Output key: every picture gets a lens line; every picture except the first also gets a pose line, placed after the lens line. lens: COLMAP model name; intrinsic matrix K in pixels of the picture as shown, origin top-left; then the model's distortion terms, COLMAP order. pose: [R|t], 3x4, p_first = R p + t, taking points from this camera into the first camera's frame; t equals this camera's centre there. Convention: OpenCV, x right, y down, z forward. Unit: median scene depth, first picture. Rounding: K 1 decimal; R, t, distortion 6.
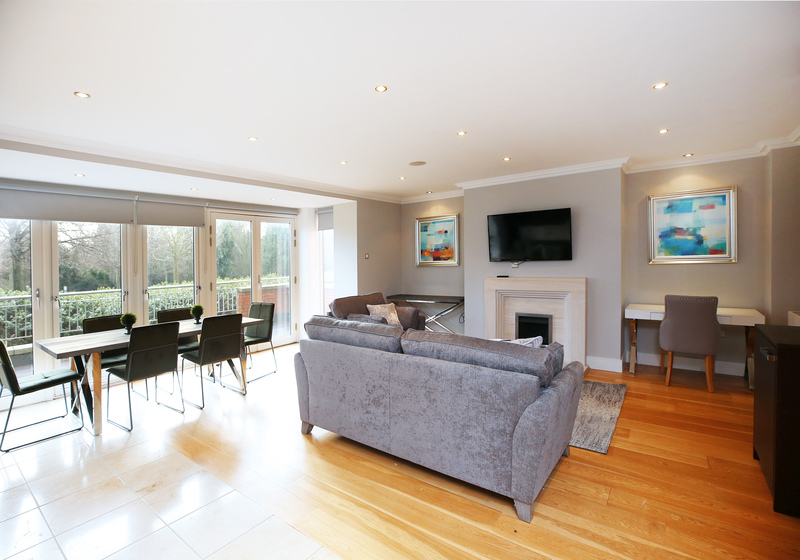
lens RADIAL K [[372.1, 0, 400.5], [0, 372.1, 259.7], [0, 0, 1]] dist [-0.027003, -0.000022]
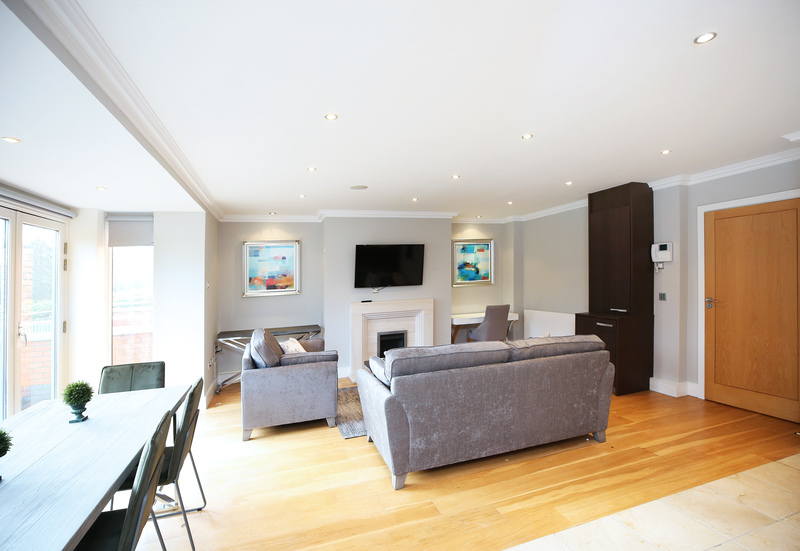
lens RADIAL K [[363.8, 0, 387.0], [0, 363.8, 293.9], [0, 0, 1]] dist [-0.029082, 0.001427]
pose [[0.598244, -0.030755, 0.800724, -0.597045], [0.024495, 0.999498, 0.020089, 0.003224], [-0.800940, 0.007596, 0.598697, 0.332472]]
